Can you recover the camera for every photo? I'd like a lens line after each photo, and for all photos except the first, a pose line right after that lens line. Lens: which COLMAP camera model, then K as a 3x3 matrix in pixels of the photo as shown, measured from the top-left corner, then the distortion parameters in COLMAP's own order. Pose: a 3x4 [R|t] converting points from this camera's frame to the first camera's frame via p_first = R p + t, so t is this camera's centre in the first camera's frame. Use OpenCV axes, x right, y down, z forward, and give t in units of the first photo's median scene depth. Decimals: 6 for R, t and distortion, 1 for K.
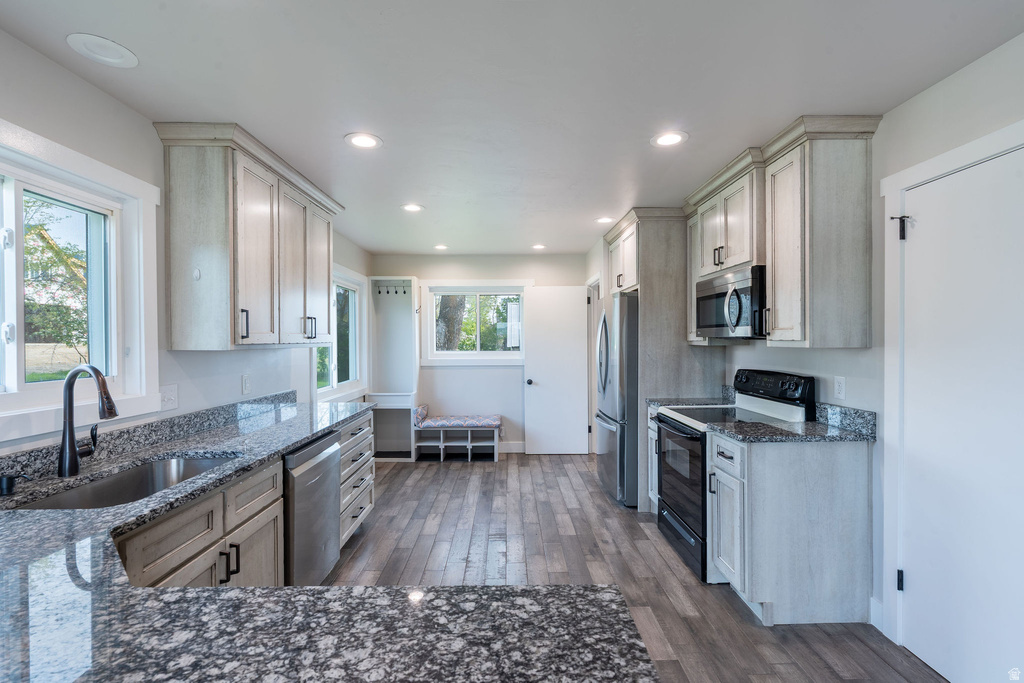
lens RADIAL K [[465.3, 0, 512.5], [0, 465.3, 344.8], [0, 0, 1]] dist [-0.001380, 0.000319]
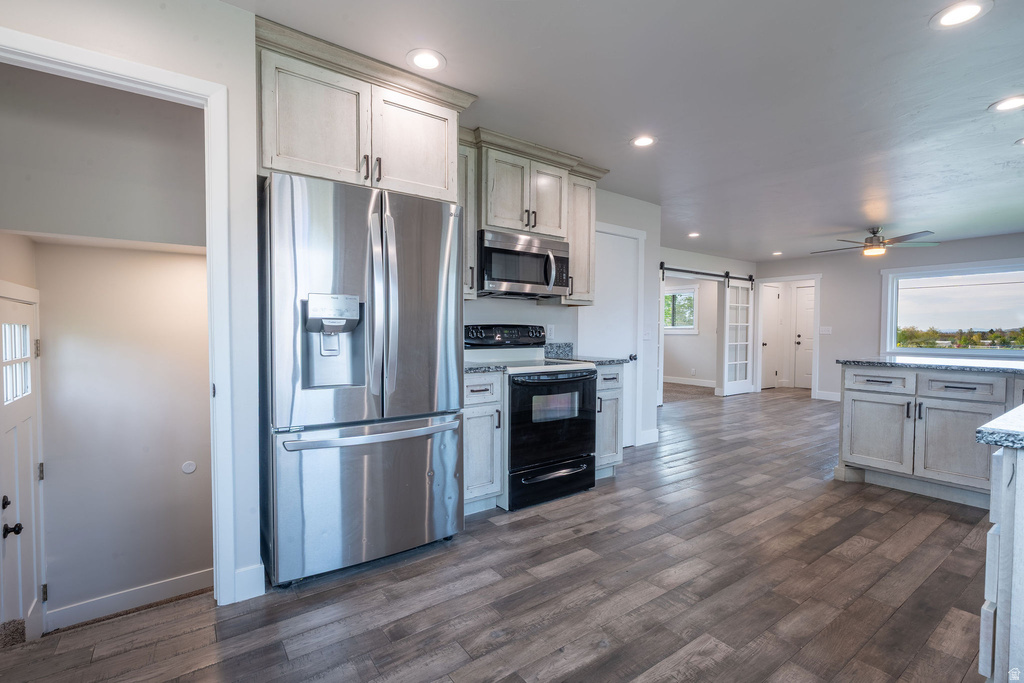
lens RADIAL K [[465.3, 0, 512.5], [0, 465.3, 344.8], [0, 0, 1]] dist [-0.001380, 0.000319]
pose [[-0.578511, -0.020283, 0.815423, -0.393529], [0.007096, 0.999528, 0.029897, 0.066443], [-0.815644, 0.023082, -0.578093, 1.535326]]
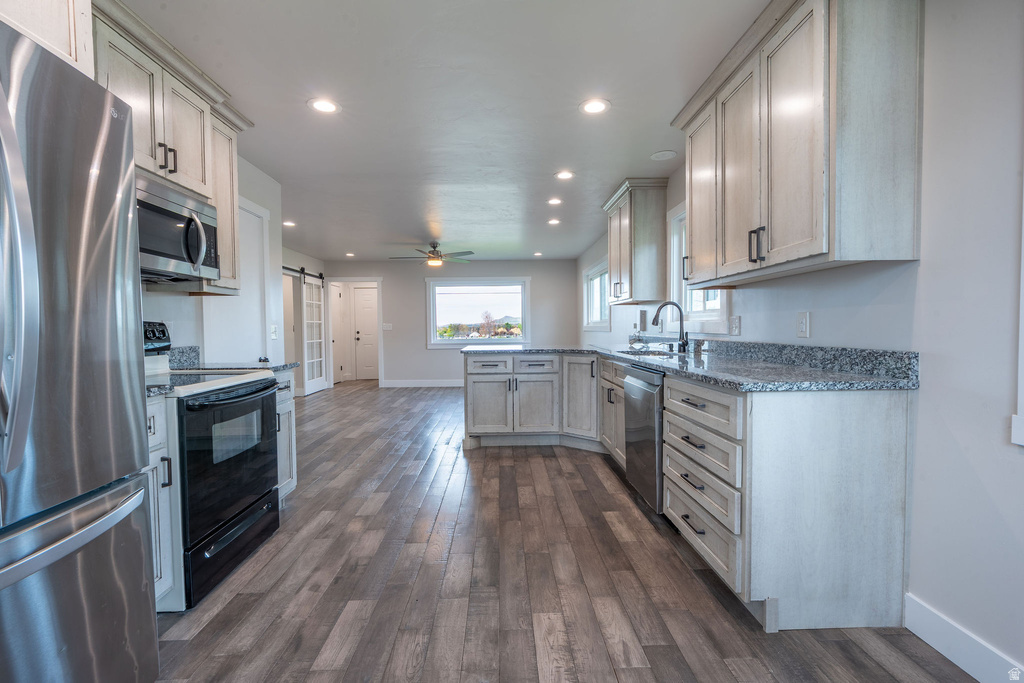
lens RADIAL K [[465.3, 0, 512.5], [0, 465.3, 344.8], [0, 0, 1]] dist [-0.001380, 0.000319]
pose [[-0.999698, 0.018410, -0.016249, -0.065446], [0.017642, 0.998775, 0.046238, 0.066488], [0.017080, 0.045938, -0.998798, 1.595361]]
